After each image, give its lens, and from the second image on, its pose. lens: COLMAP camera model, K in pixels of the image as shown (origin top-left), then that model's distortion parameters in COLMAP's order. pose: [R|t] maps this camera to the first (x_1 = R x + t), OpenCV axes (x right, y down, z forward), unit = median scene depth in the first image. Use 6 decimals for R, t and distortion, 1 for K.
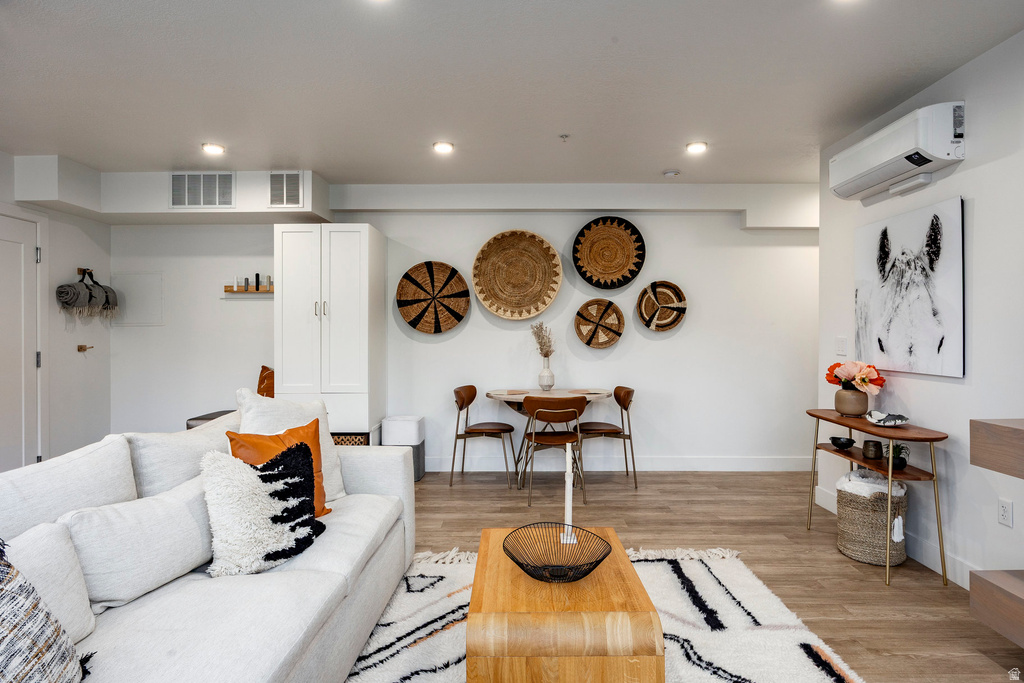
lens RADIAL K [[569.9, 0, 516.2], [0, 569.9, 336.9], [0, 0, 1]] dist [-0.013700, 0.004633]
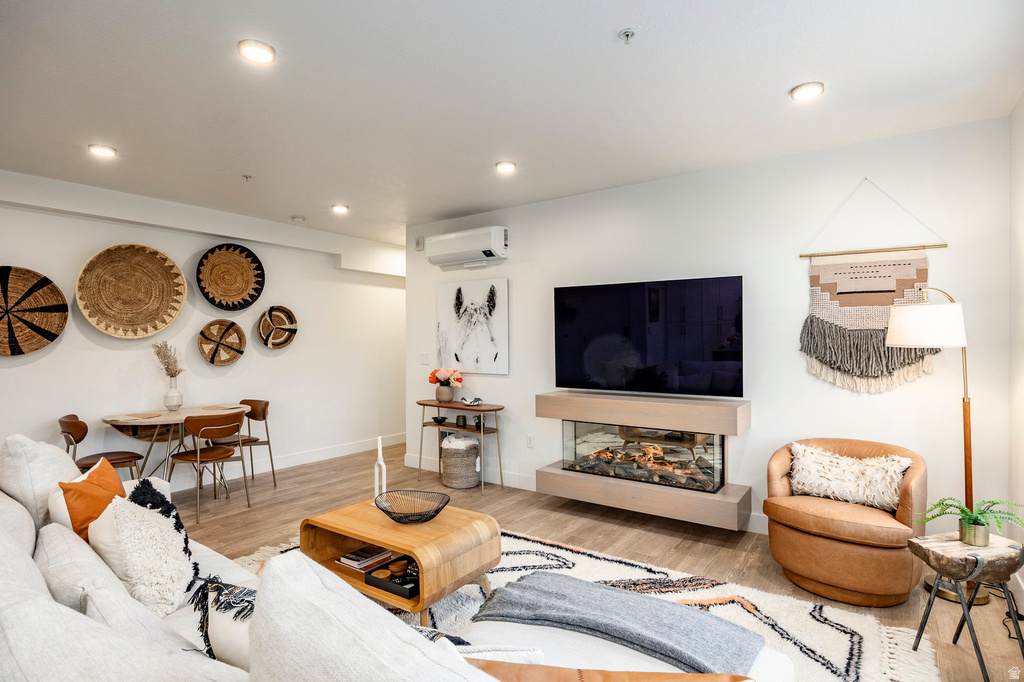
lens RADIAL K [[515.0, 0, 512.9], [0, 515.0, 341.9], [0, 0, 1]] dist [-0.009064, 0.002189]
pose [[0.574746, -0.001905, 0.818330, -0.496149], [0.009172, 0.999949, -0.004114, -0.023747], [-0.818281, 0.009870, 0.574734, 0.004542]]
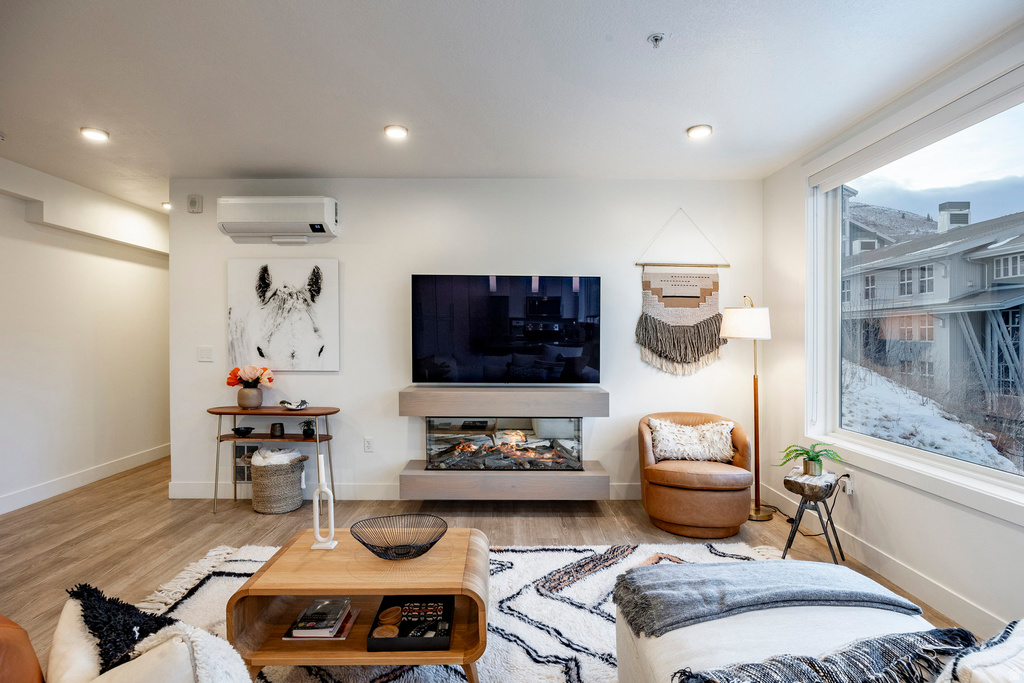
lens RADIAL K [[515.0, 0, 491.6], [0, 515.0, 340.7], [0, 0, 1]] dist [-0.009064, 0.002189]
pose [[0.003431, -0.007656, 0.999965, -0.565038], [0.003740, 0.999964, 0.007644, -0.020177], [-0.999987, 0.003713, 0.003459, 0.460209]]
